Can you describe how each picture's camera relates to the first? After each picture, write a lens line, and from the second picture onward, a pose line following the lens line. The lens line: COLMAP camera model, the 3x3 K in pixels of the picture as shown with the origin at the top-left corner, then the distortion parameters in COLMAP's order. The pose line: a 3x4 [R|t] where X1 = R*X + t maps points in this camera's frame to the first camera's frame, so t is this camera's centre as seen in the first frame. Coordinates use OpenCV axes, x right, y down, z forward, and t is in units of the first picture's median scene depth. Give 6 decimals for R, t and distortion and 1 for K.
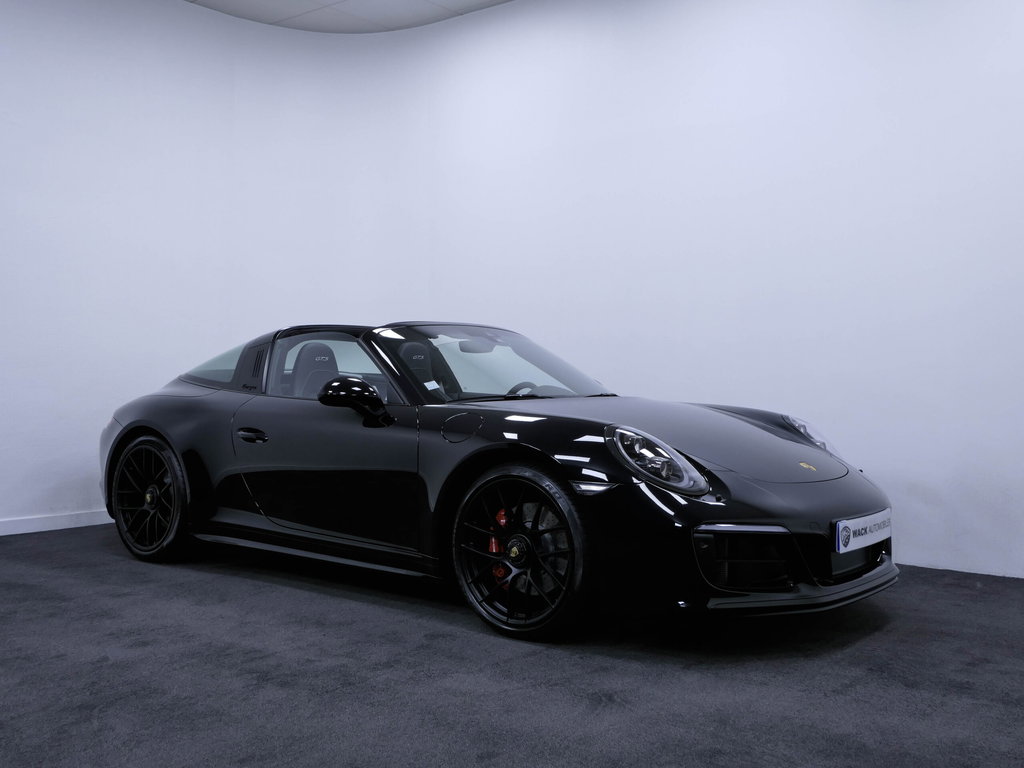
lens RADIAL K [[1043.1, 0, 512.7], [0, 1043.1, 381.0], [0, 0, 1]] dist [0.009100, 0.000000]
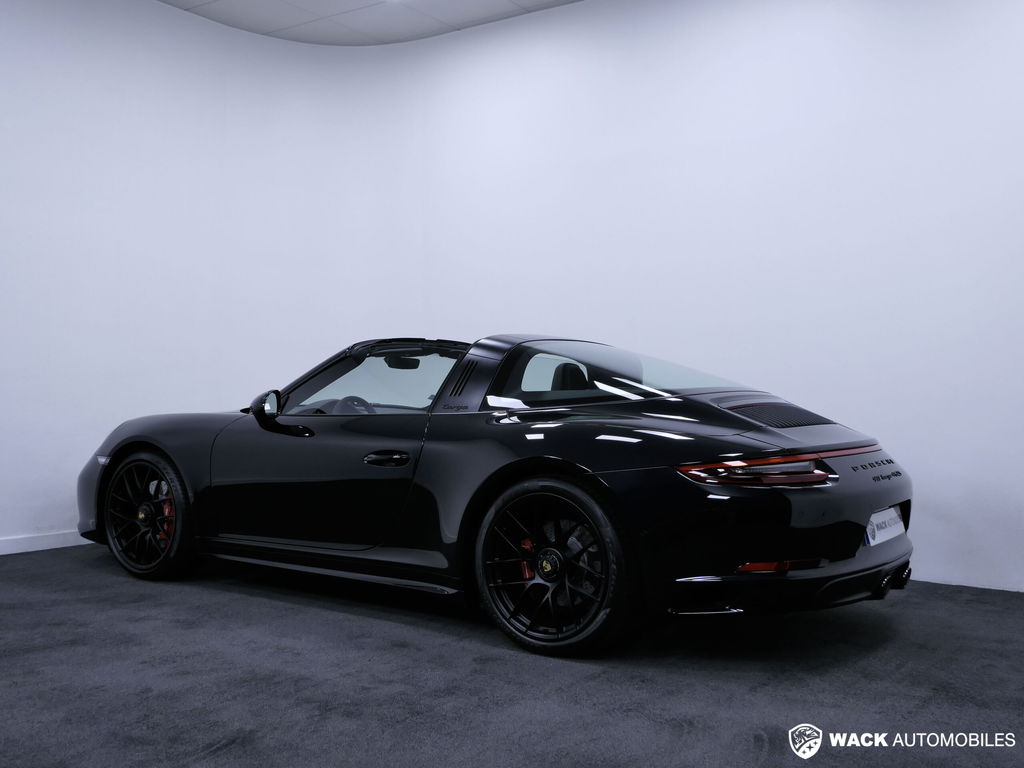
lens RADIAL K [[1030.4, 0, 512.1], [0, 1030.4, 379.8], [0, 0, 1]] dist [0.003683, 0.000000]
pose [[0.997881, 0.005155, 0.064868, -0.123970], [-0.004119, 0.999862, -0.016098, -0.001518], [-0.064942, 0.015796, 0.997764, 0.039735]]
